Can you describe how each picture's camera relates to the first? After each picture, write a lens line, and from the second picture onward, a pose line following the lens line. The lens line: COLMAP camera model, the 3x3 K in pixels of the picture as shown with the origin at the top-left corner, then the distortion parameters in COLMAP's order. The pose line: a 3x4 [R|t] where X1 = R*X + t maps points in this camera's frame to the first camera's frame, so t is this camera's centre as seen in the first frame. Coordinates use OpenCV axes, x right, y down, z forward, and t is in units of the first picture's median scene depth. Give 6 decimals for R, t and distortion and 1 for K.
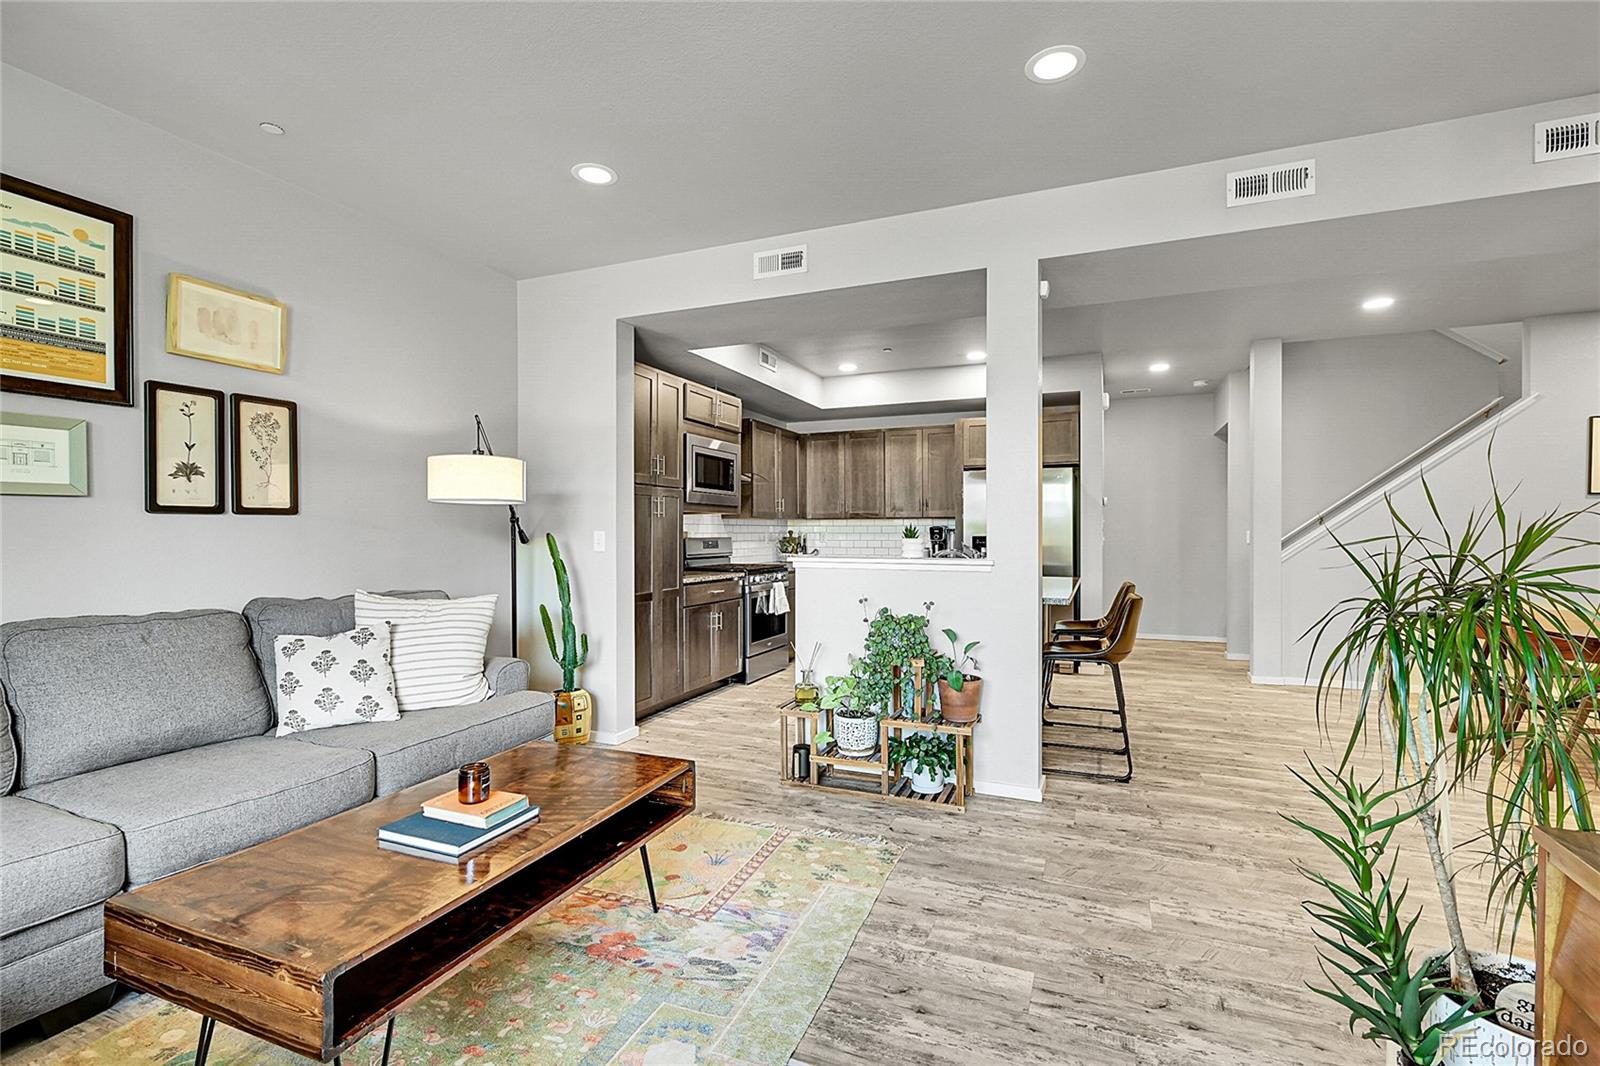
lens RADIAL K [[700.1, 0, 795.0], [0, 700.1, 533.9], [0, 0, 1]] dist [-0.000674, 0.000168]
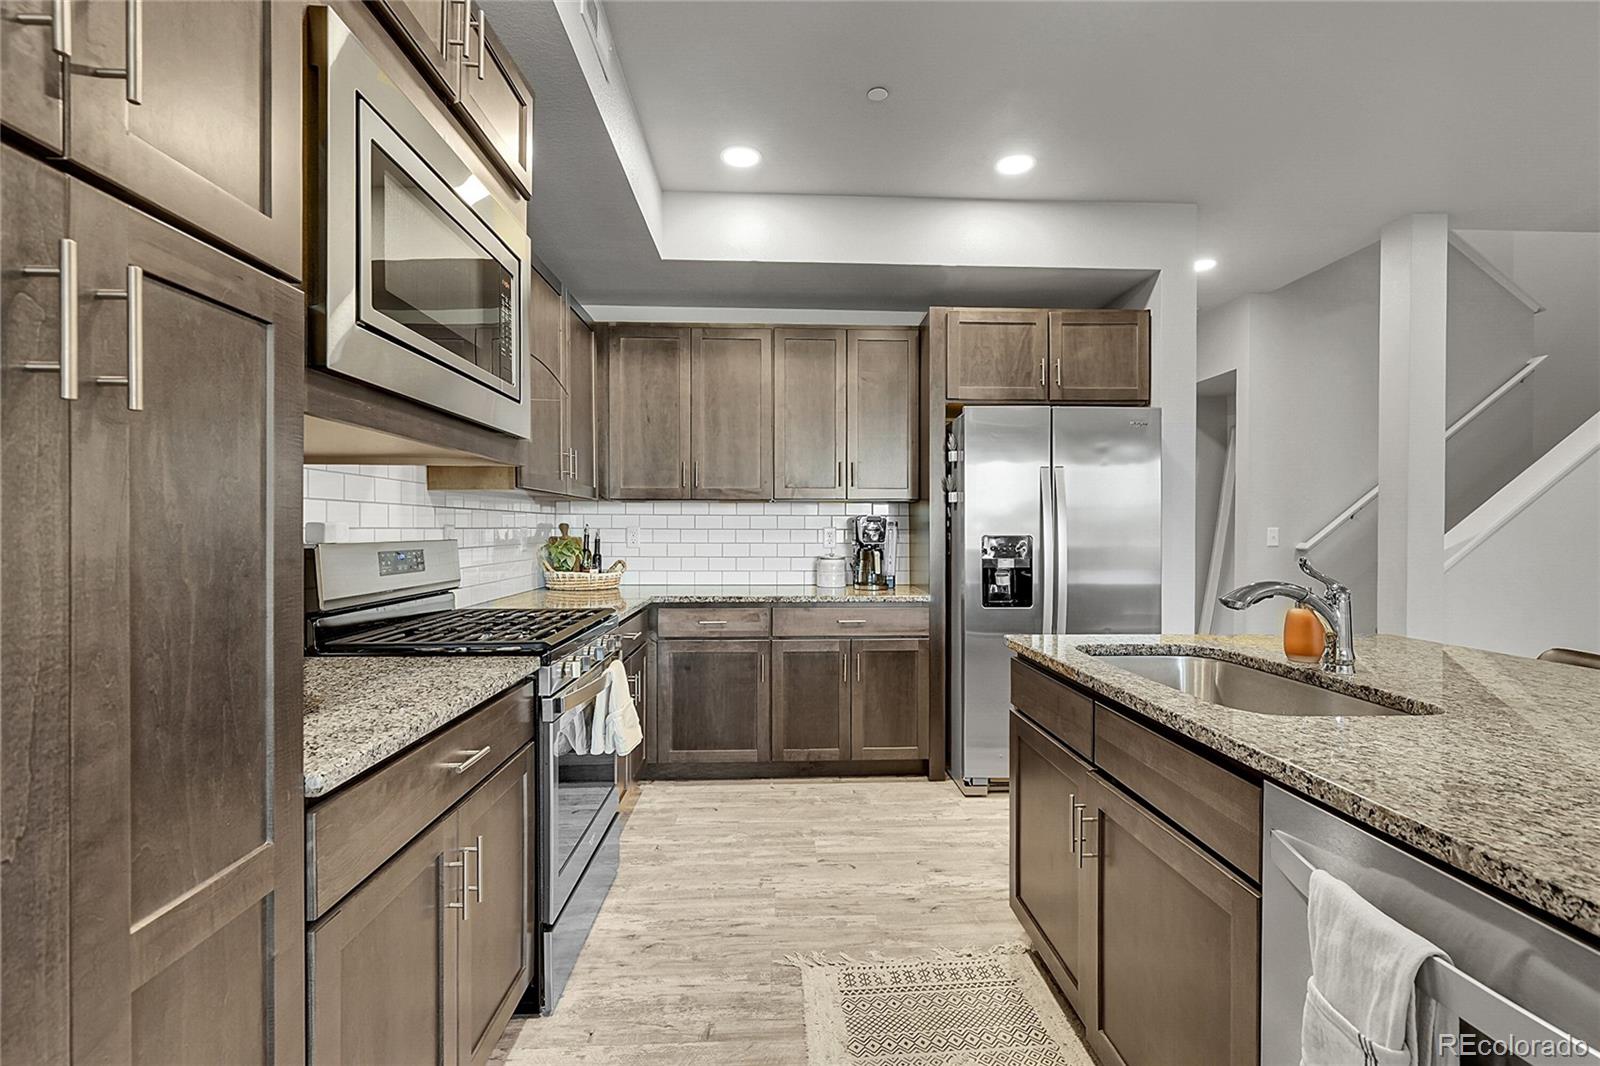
lens RADIAL K [[714.2, 0, 783.8], [0, 714.2, 531.9], [0, 0, 1]] dist [-0.000311, -0.000030]
pose [[0.905841, 0.001338, 0.423615, -0.194939], [-0.003196, 0.999988, 0.003676, -0.002969], [-0.423605, -0.004684, 0.905835, 1.199509]]
